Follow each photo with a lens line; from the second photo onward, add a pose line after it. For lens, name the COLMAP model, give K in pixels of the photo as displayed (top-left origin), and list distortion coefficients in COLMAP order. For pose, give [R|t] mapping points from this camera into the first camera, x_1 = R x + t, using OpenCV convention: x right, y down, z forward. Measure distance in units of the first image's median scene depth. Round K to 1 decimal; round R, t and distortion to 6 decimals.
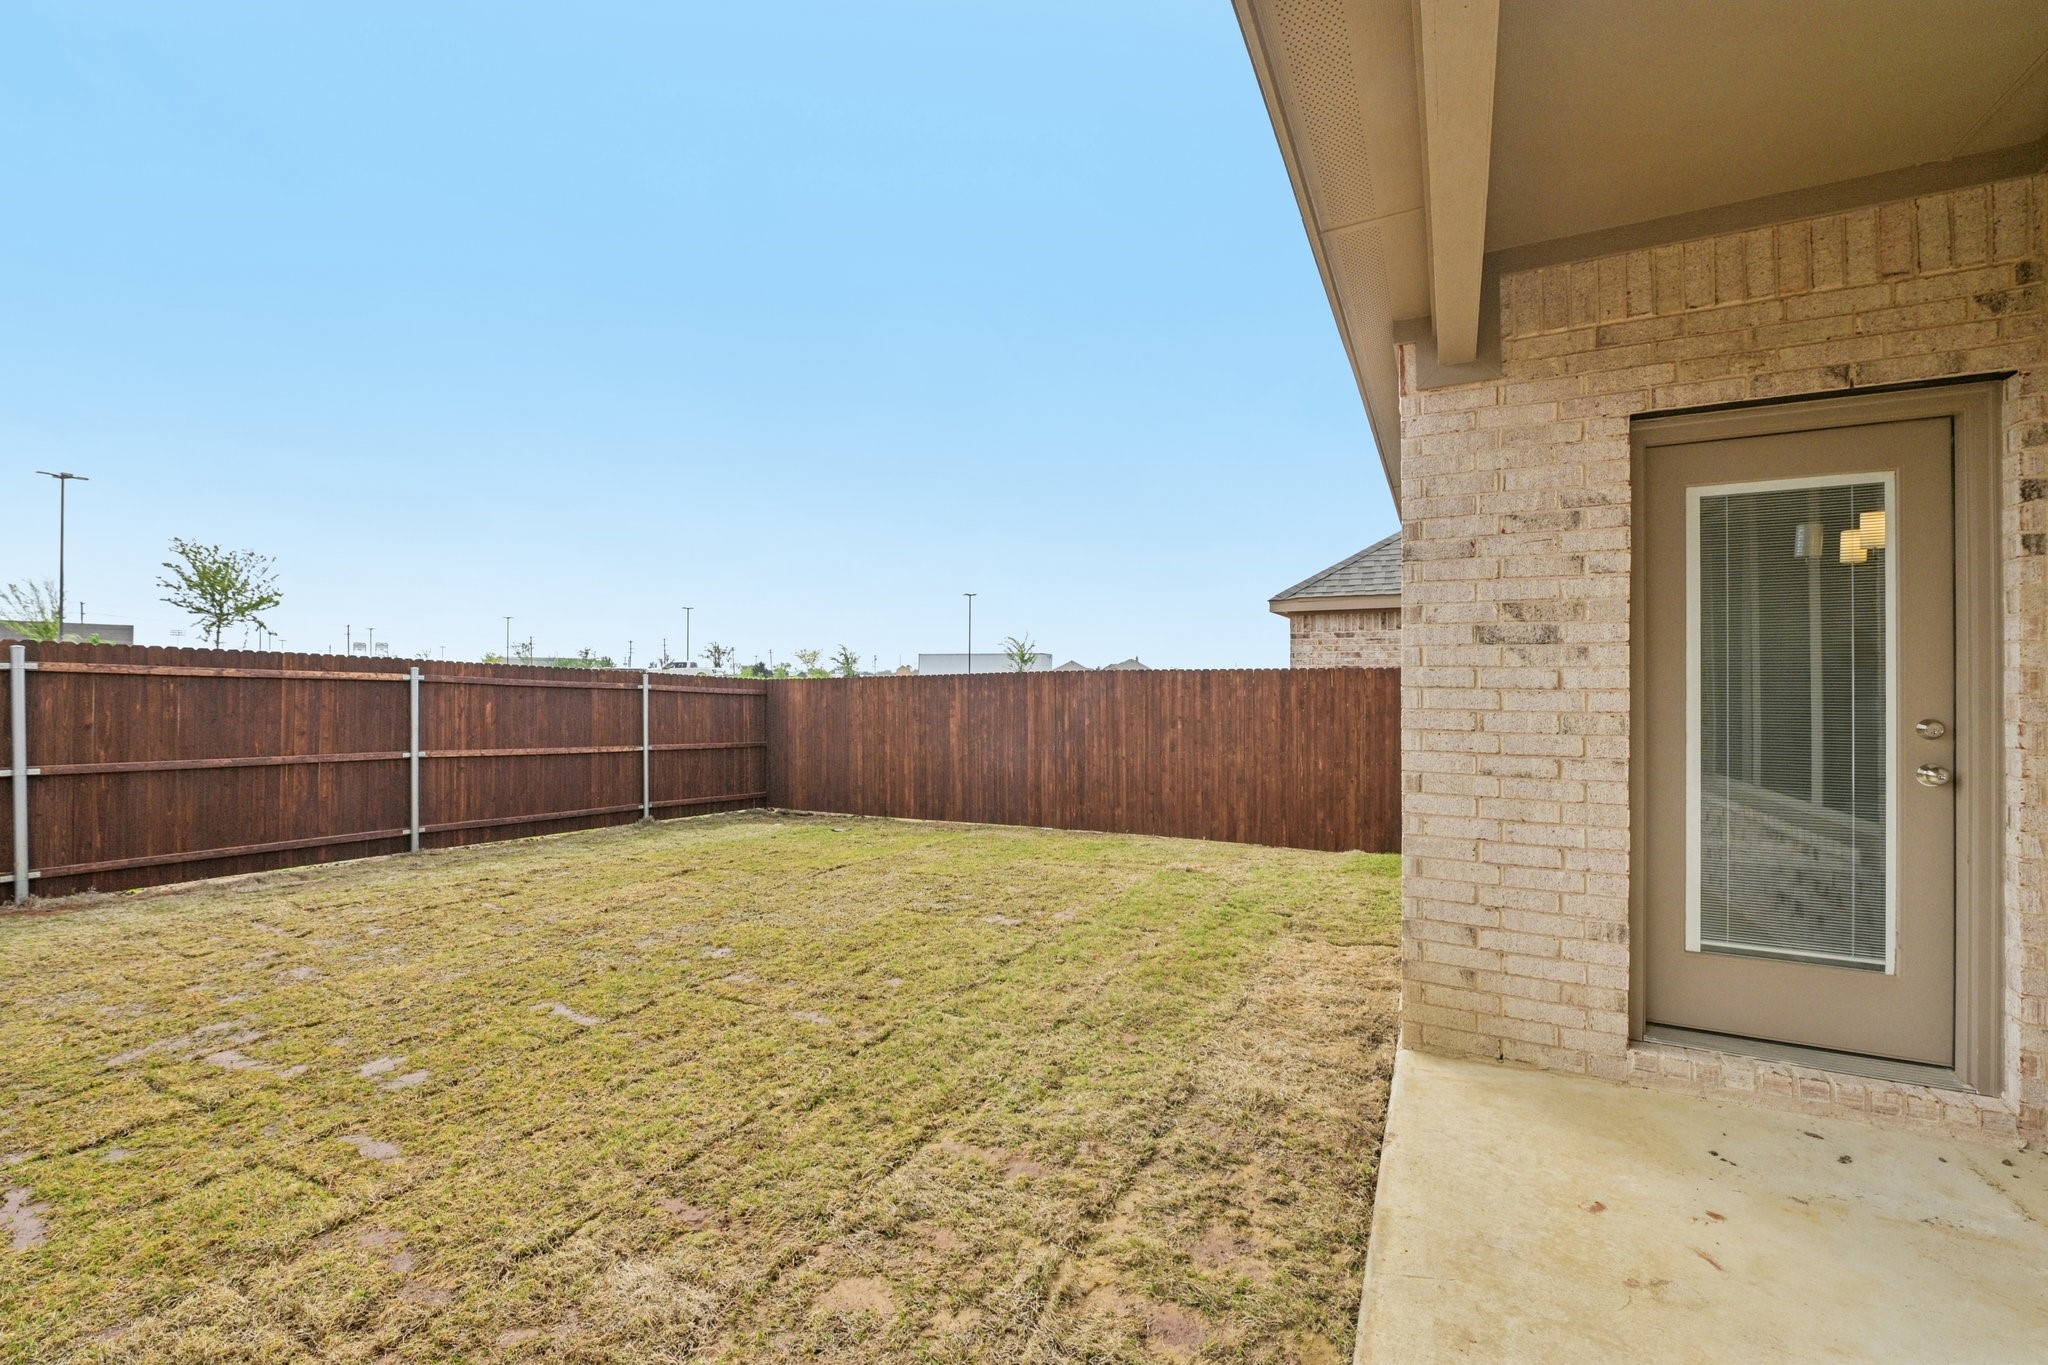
lens RADIAL K [[826.3, 0, 1028.4], [0, 826.3, 676.2], [0, 0, 1]] dist [-0.002118, -0.000394]
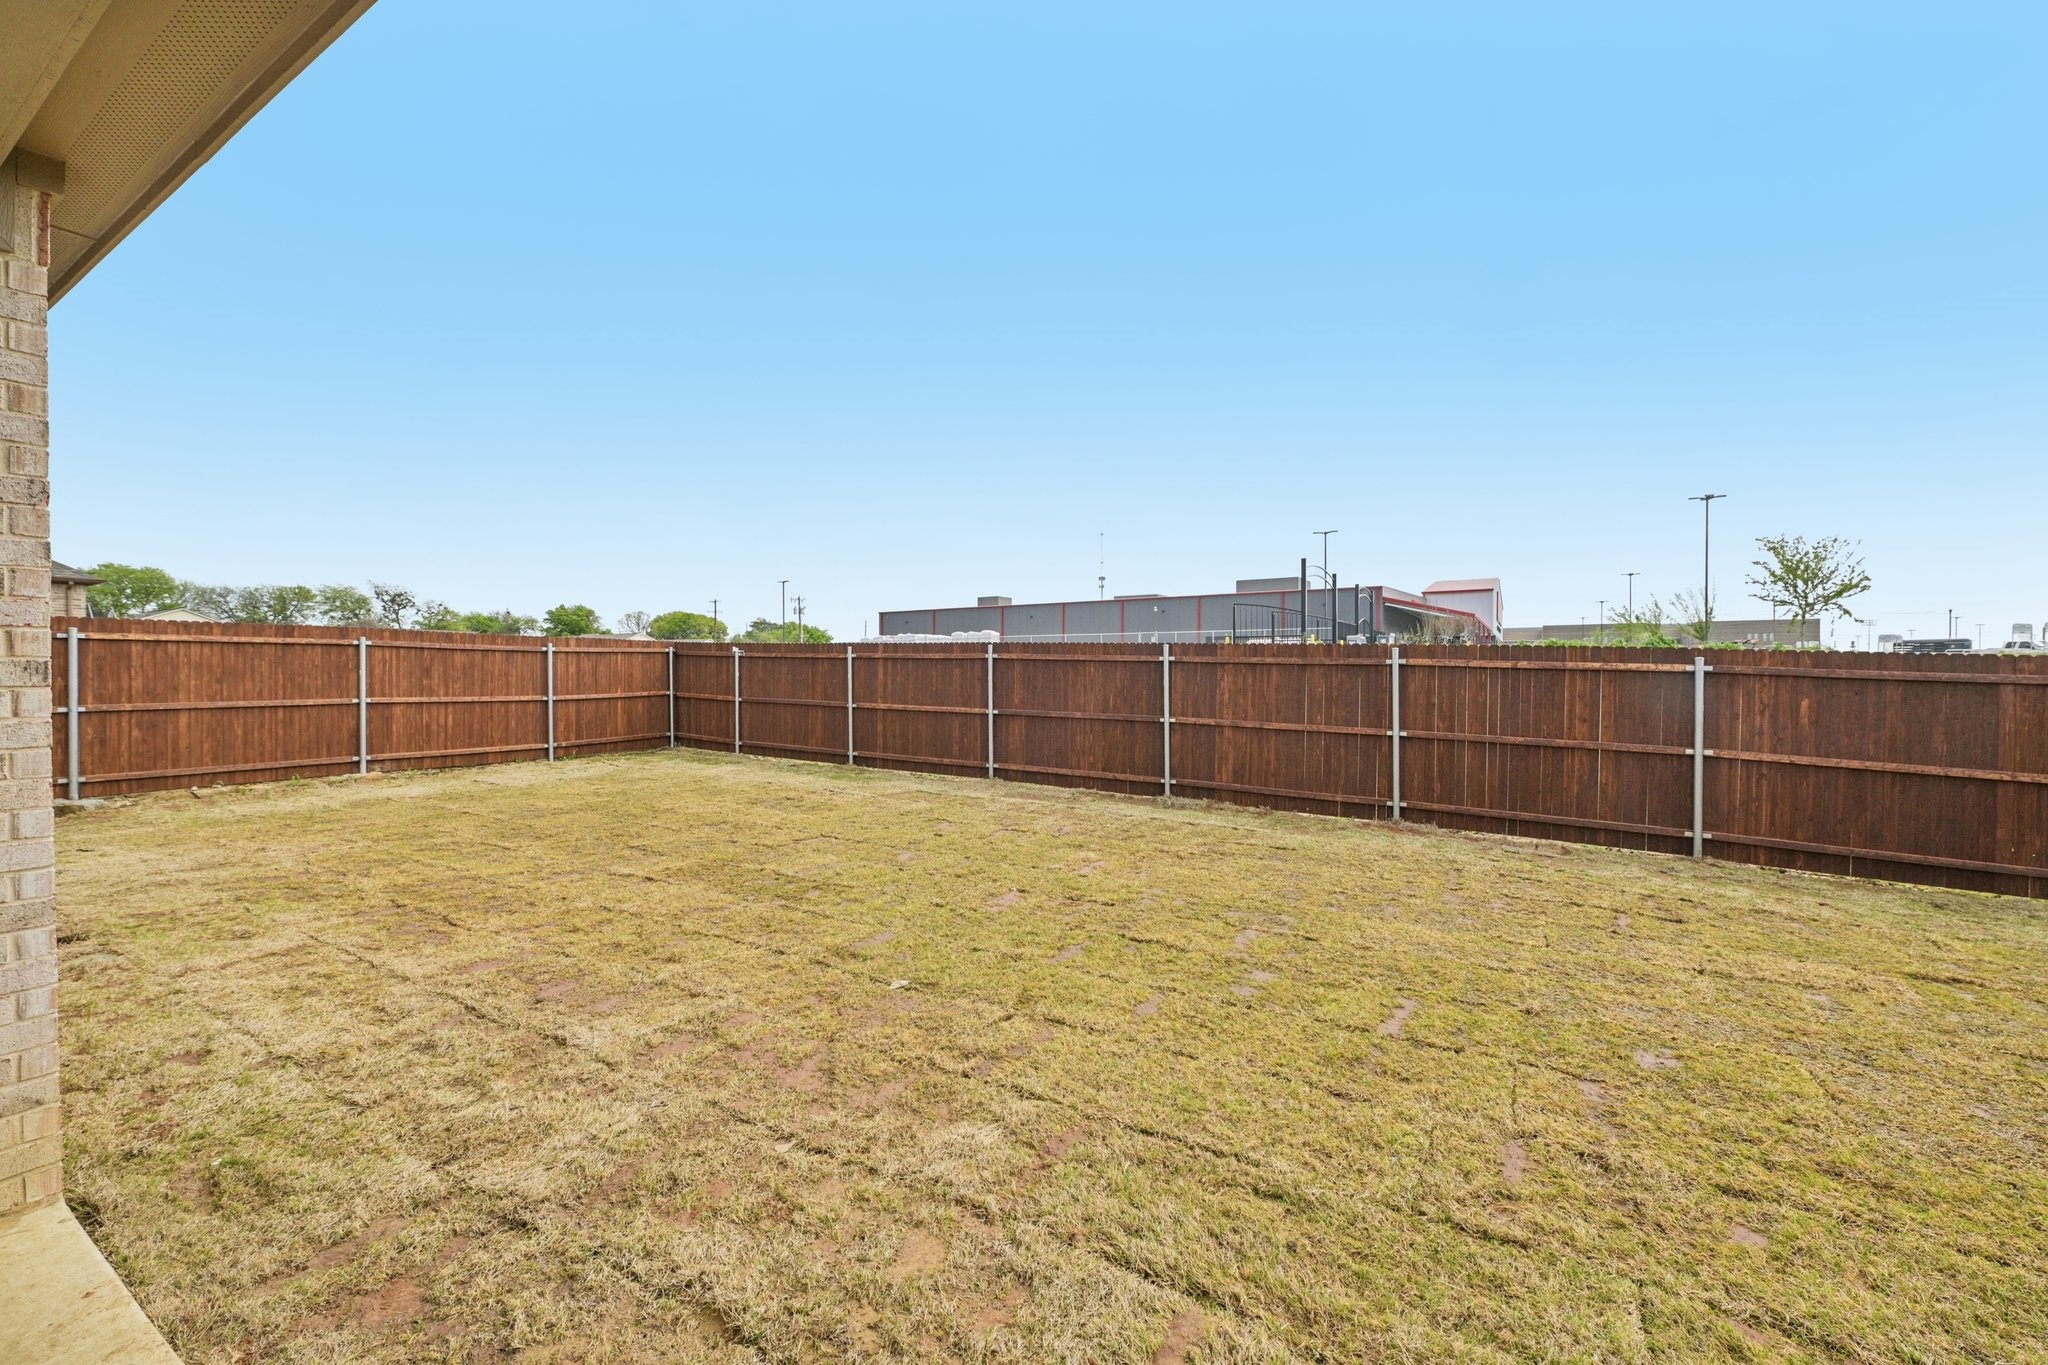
lens RADIAL K [[824.1, 0, 1026.3], [0, 824.1, 661.3], [0, 0, 1]] dist [-0.002964, -0.000202]
pose [[-0.060104, -0.011141, -0.998130, 0.225622], [0.005605, 0.999918, -0.011499, 0.000074], [0.998176, -0.006285, -0.060036, 0.320542]]
